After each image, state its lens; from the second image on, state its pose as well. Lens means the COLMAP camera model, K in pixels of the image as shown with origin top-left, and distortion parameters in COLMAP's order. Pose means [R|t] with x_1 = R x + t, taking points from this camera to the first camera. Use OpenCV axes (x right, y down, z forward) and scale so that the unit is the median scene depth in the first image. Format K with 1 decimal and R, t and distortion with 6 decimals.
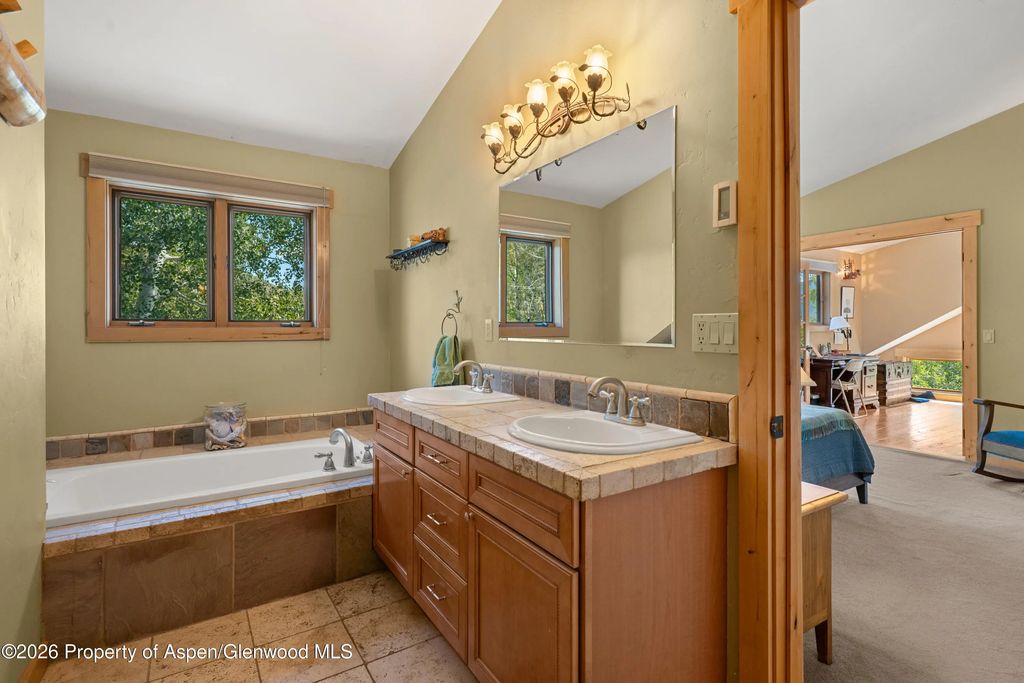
lens RADIAL K [[495.2, 0, 517.6], [0, 495.2, 325.6], [0, 0, 1]] dist [0.000437, 0.002070]
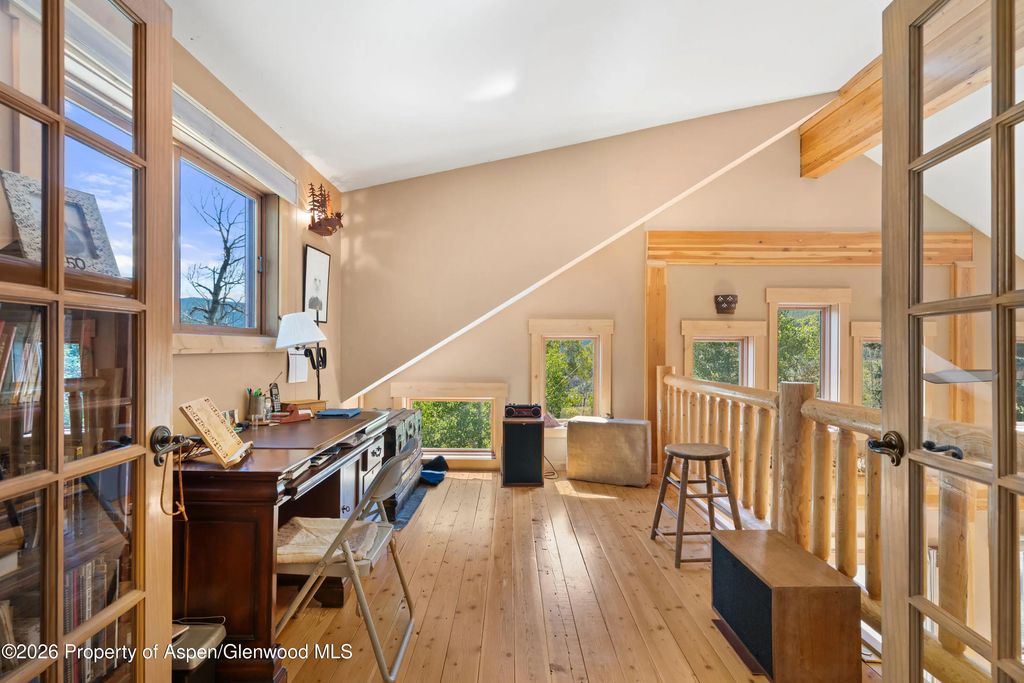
lens RADIAL K [[495.2, 0, 514.2], [0, 495.2, 344.7], [0, 0, 1]] dist [0.000437, 0.002070]
pose [[0.544041, 0.006854, 0.839031, 0.421956], [-0.005825, 0.999973, -0.004392, 0.006855], [-0.839039, -0.002498, 0.544066, 0.658899]]
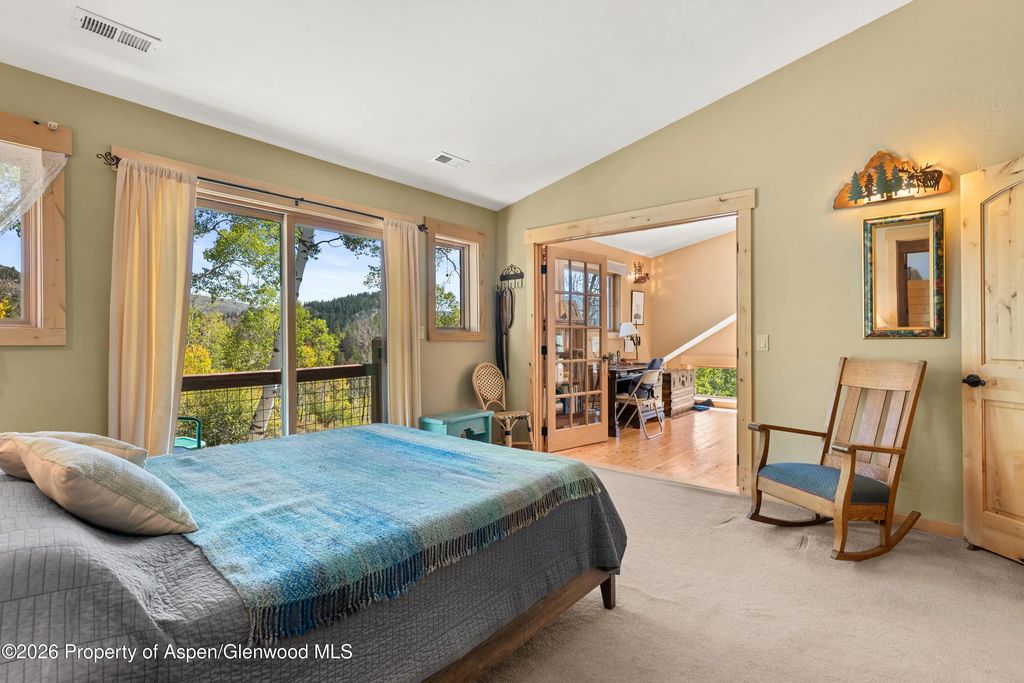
lens RADIAL K [[495.2, 0, 515.4], [0, 495.2, 334.0], [0, 0, 1]] dist [0.000437, 0.002070]
pose [[0.951914, 0.000538, 0.306364, 0.166518], [-0.000278, 1.000000, -0.000893, 0.004253], [-0.306364, 0.000765, 0.951914, 0.186195]]
